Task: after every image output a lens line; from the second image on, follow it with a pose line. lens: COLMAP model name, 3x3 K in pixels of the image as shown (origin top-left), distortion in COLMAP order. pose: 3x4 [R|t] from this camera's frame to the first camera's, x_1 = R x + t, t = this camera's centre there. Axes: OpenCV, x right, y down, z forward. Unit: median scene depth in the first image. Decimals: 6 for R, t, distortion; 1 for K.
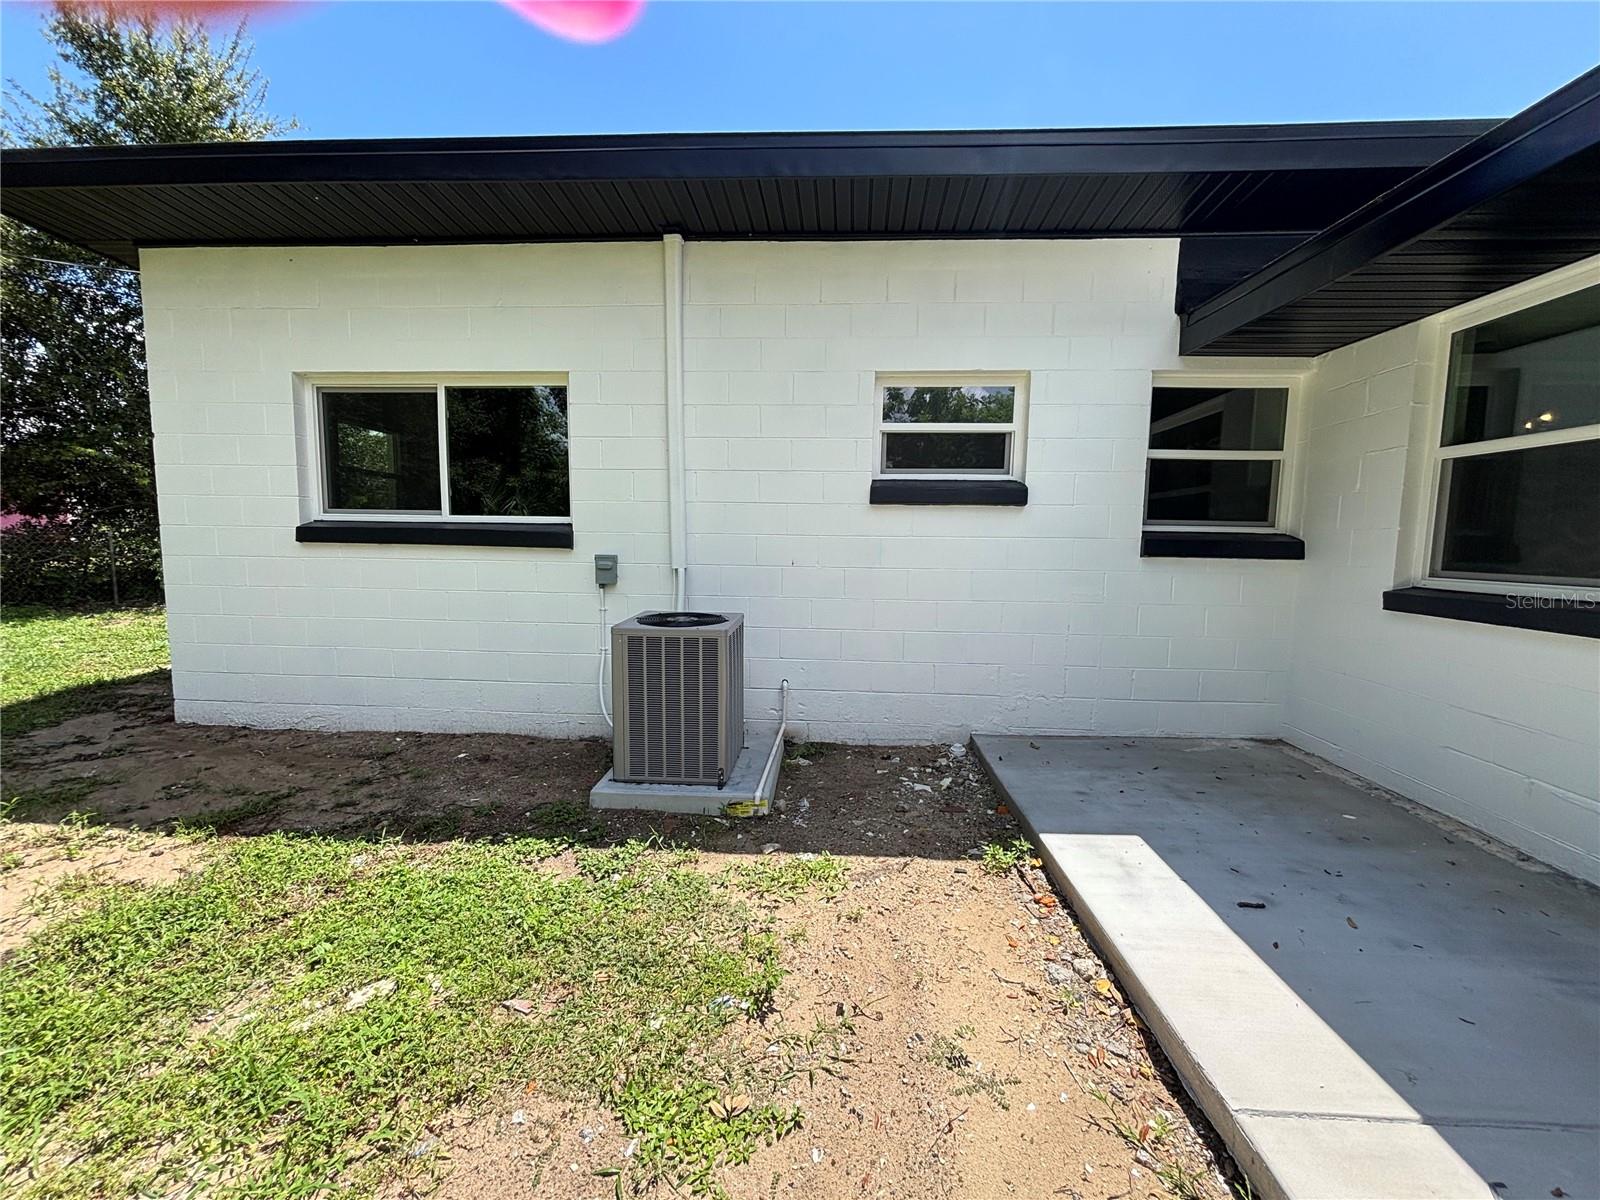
lens RADIAL K [[644.1, 0, 804.1], [0, 644.1, 601.8], [0, 0, 1]] dist [0.001724, -0.001433]
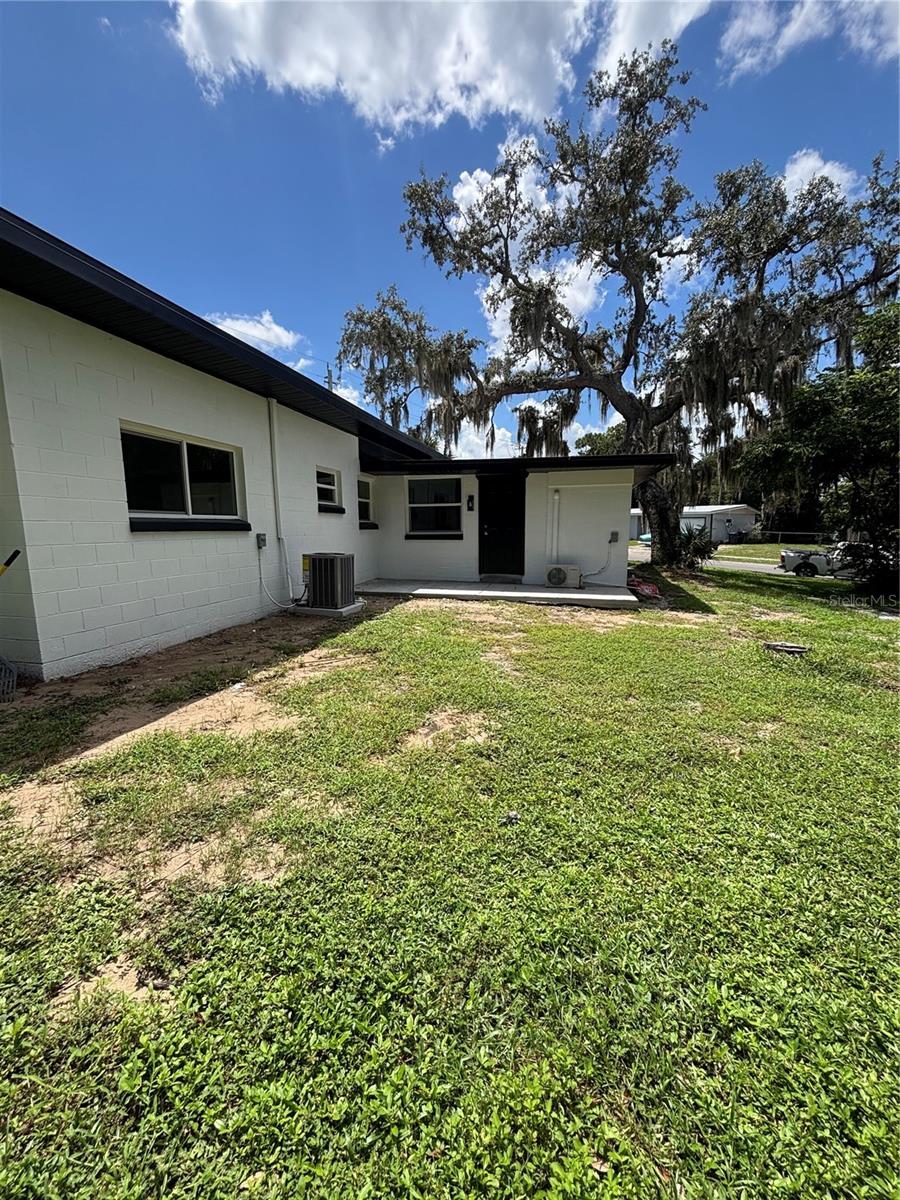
lens RADIAL K [[483.1, 0, 449.5], [0, 483.1, 600.6], [0, 0, 1]] dist [0.001724, -0.001433]
pose [[0.178522, -0.165227, 0.969964, -1.804525], [0.097189, 0.983940, 0.149720, -0.031492], [-0.979124, 0.067541, 0.191713, 0.058291]]
